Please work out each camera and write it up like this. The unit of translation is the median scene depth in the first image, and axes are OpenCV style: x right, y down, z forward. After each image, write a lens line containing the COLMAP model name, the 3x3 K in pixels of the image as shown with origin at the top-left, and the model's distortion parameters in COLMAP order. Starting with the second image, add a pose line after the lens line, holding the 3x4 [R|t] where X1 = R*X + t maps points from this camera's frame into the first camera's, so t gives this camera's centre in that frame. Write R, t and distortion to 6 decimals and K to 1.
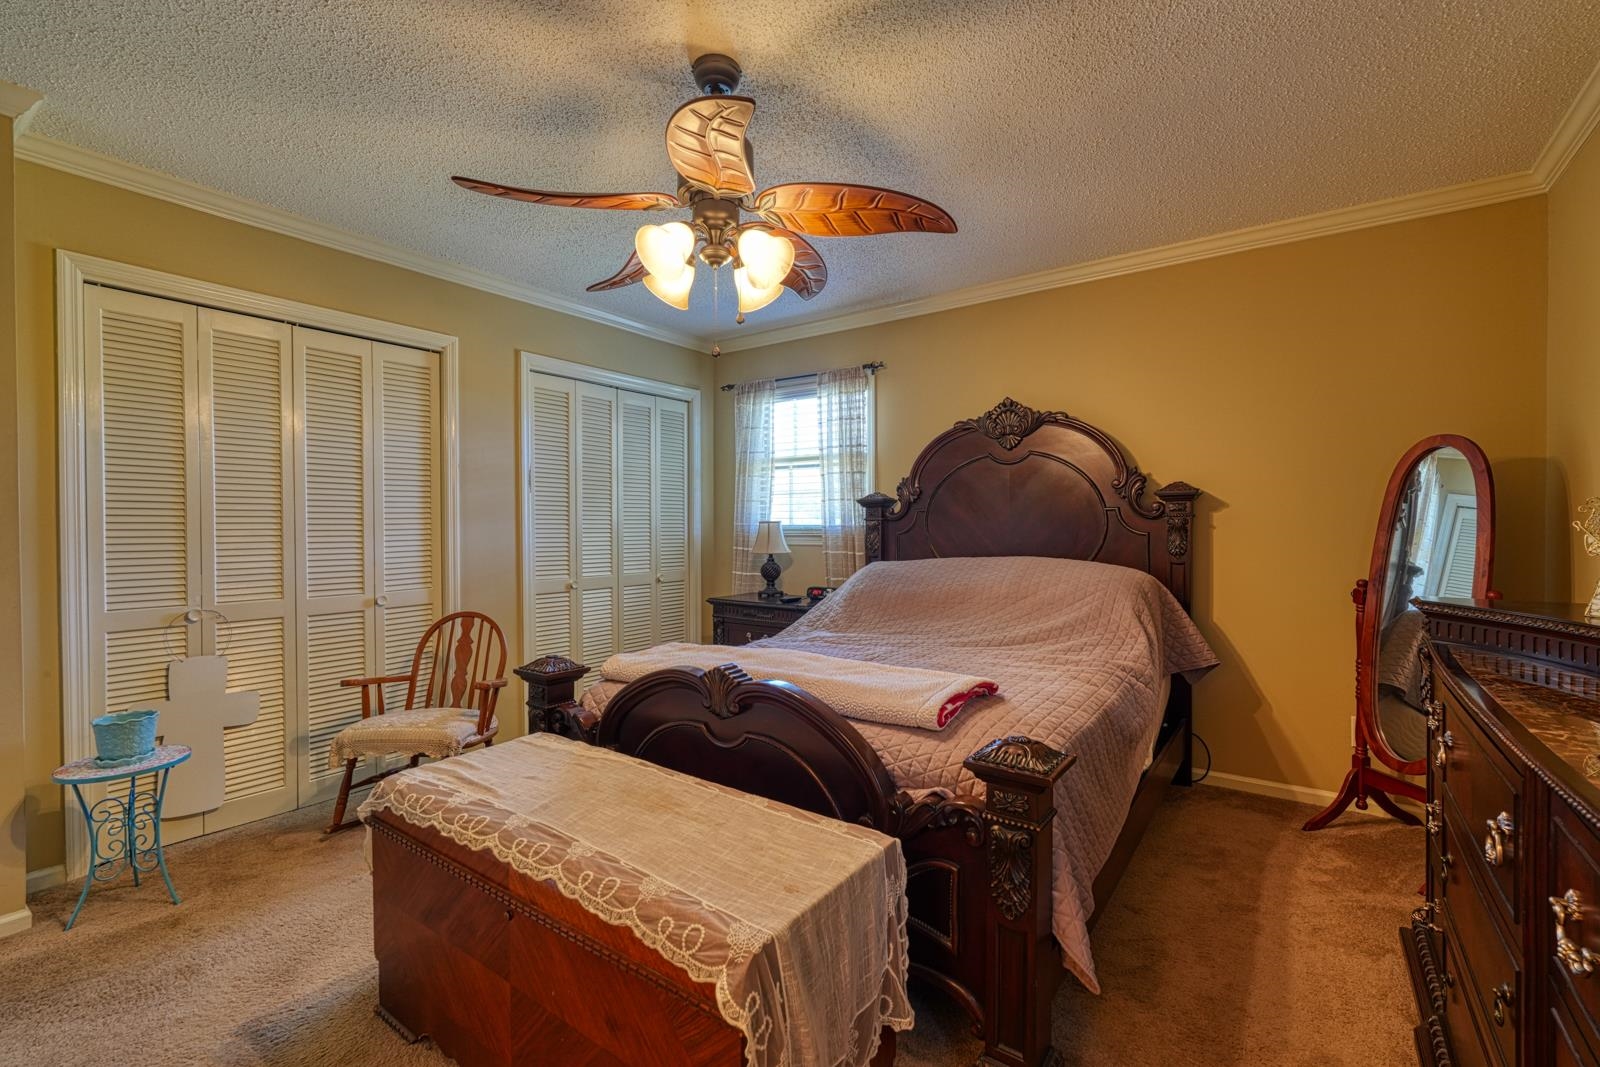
lens RADIAL K [[698.6, 0, 803.2], [0, 698.6, 530.6], [0, 0, 1]] dist [0.001176, 0.000273]
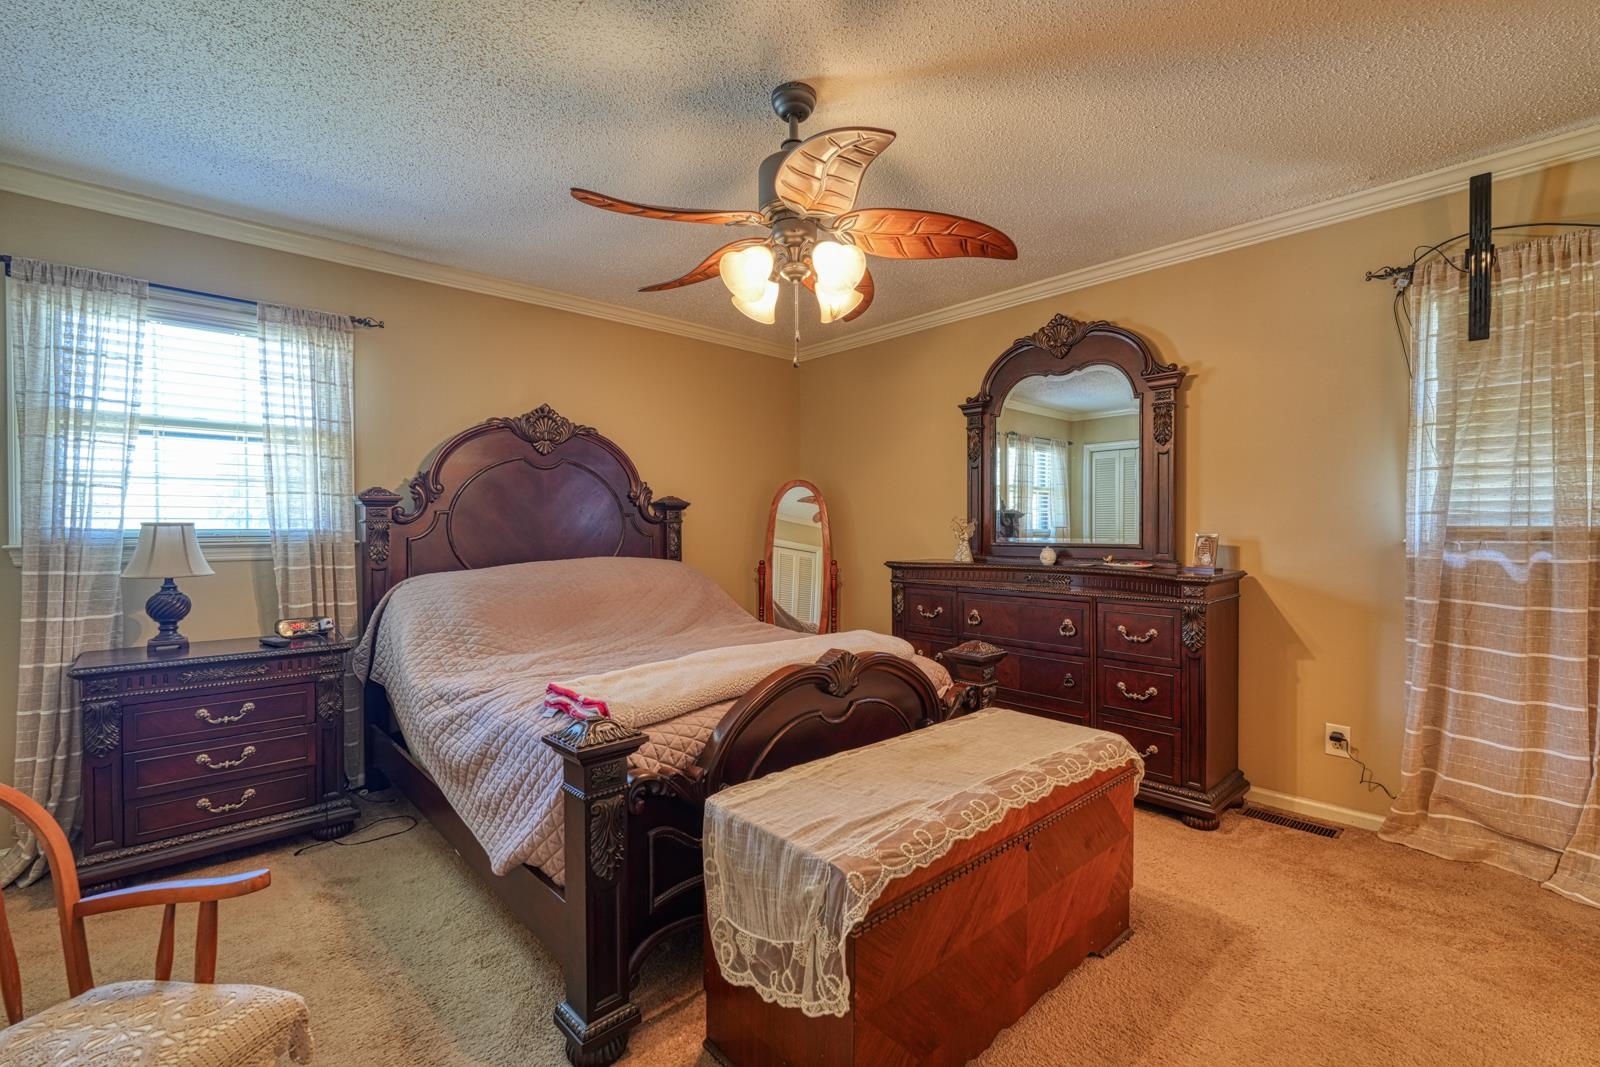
lens RADIAL K [[698.6, 0, 803.2], [0, 698.6, 530.6], [0, 0, 1]] dist [0.001176, 0.000273]
pose [[0.198860, -0.002069, 0.980026, -0.633404], [0.012007, 0.999928, -0.000326, -0.000212], [-0.979954, 0.011832, 0.198871, 0.427251]]
